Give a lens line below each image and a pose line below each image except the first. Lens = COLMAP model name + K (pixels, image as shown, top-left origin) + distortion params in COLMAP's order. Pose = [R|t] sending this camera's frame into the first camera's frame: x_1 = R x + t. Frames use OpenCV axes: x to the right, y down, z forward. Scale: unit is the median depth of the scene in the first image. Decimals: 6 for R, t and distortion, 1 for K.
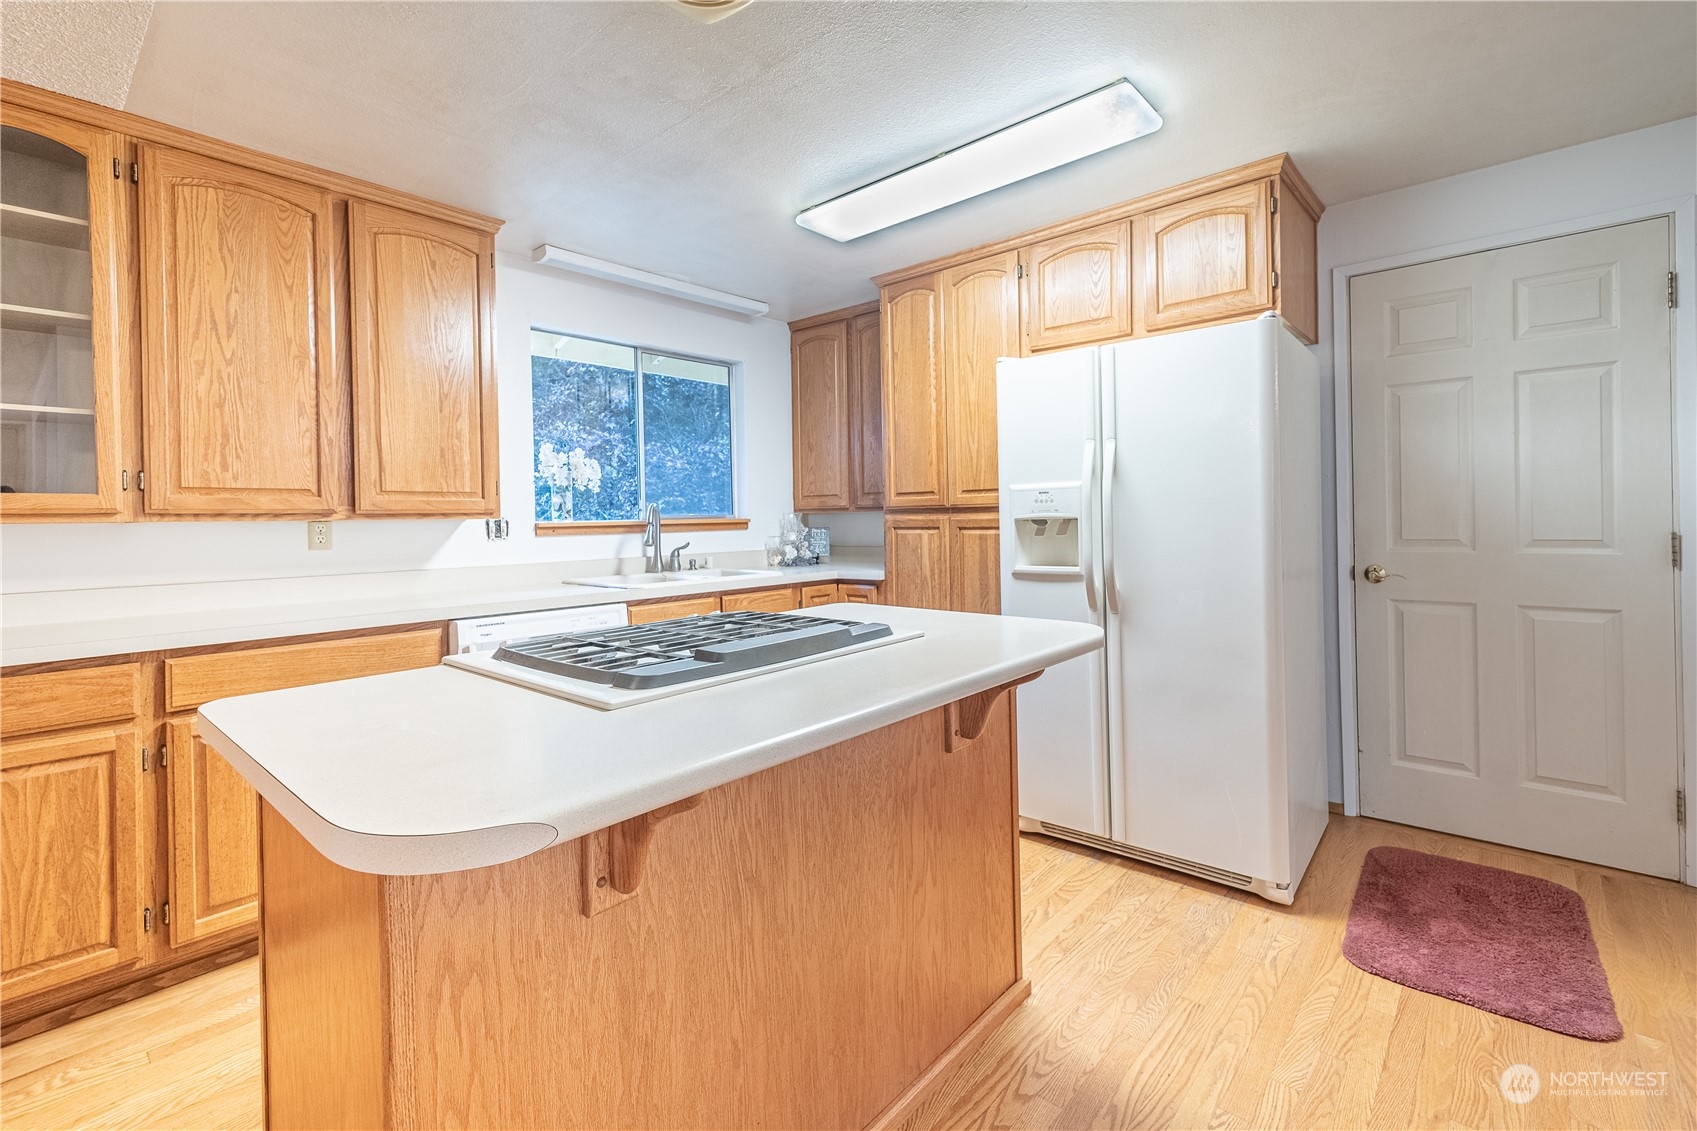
lens RADIAL K [[746.3, 0, 850.1], [0, 746.3, 521.3], [0, 0, 1]] dist [0.012837, 0.000037]
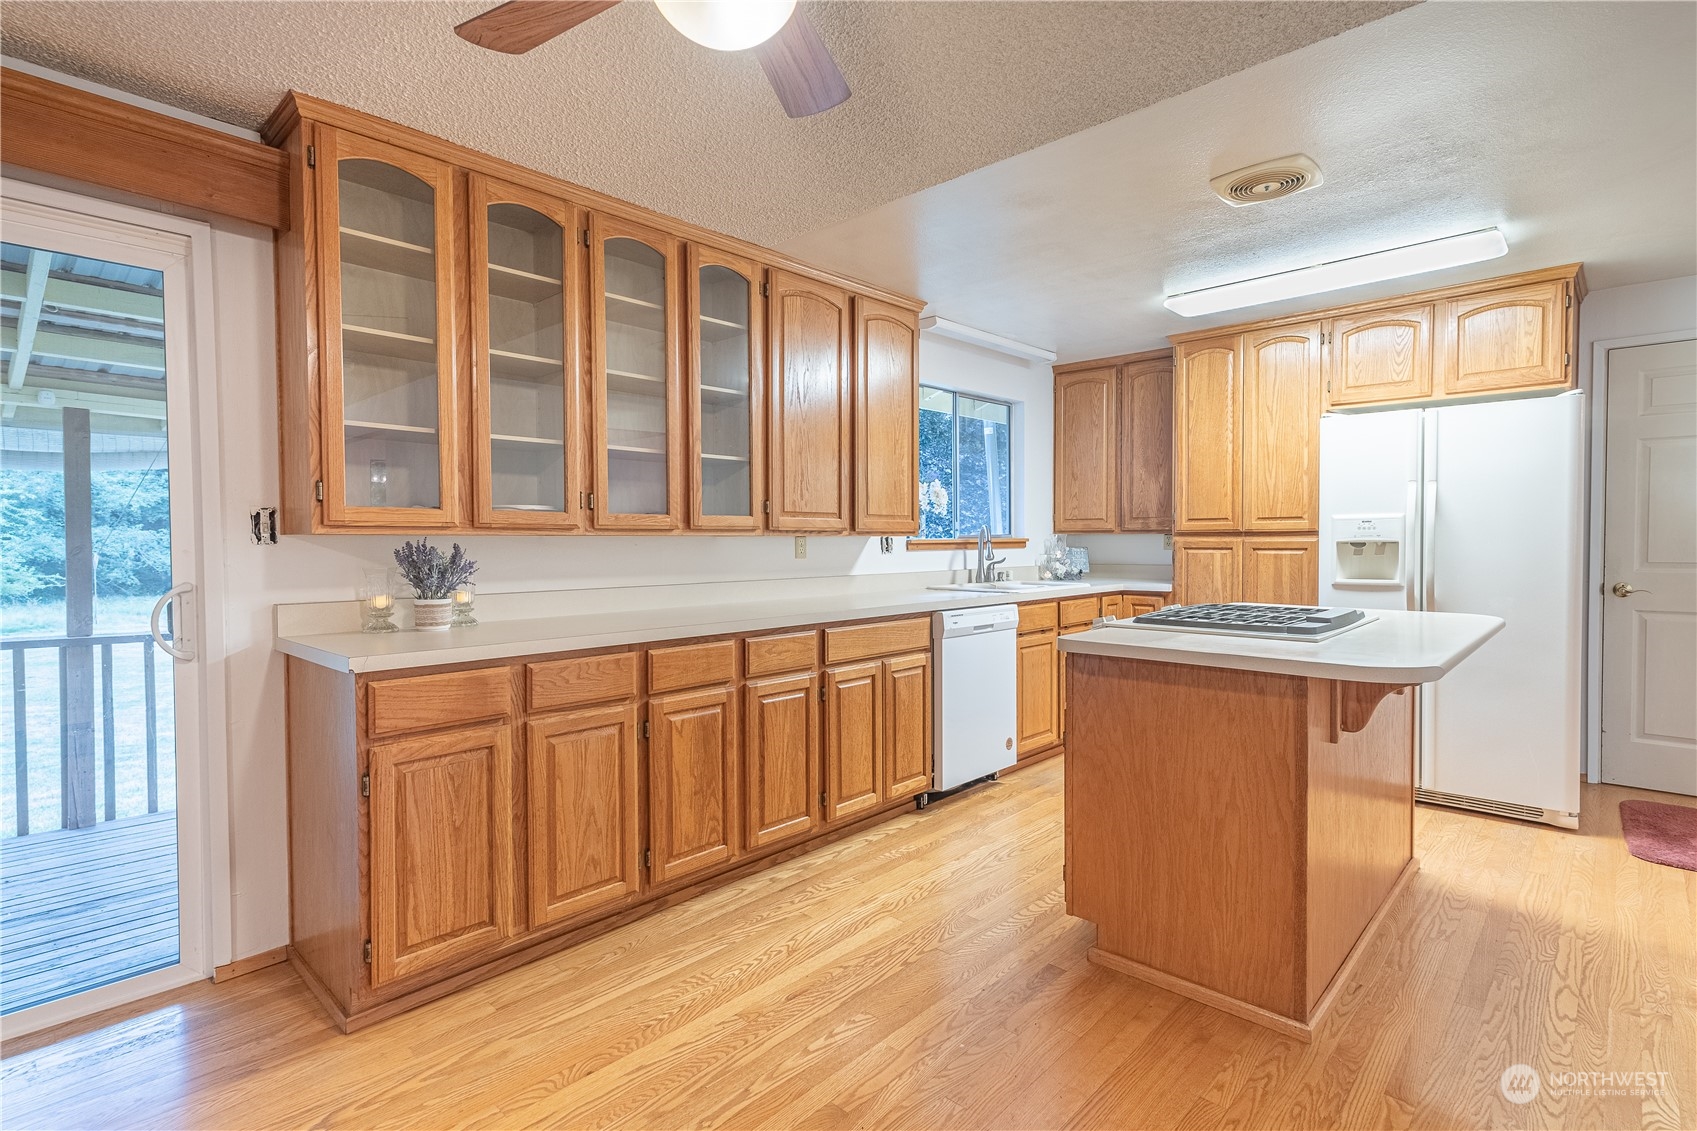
lens RADIAL K [[822.6, 0, 850.8], [0, 822.6, 561.1], [0, 0, 1]] dist [0.011967, -0.000810]
pose [[0.999613, 0.013927, -0.024079, -0.509712], [-0.013367, 0.999640, 0.023274, 0.007138], [0.024394, -0.022943, 0.999439, -0.379016]]
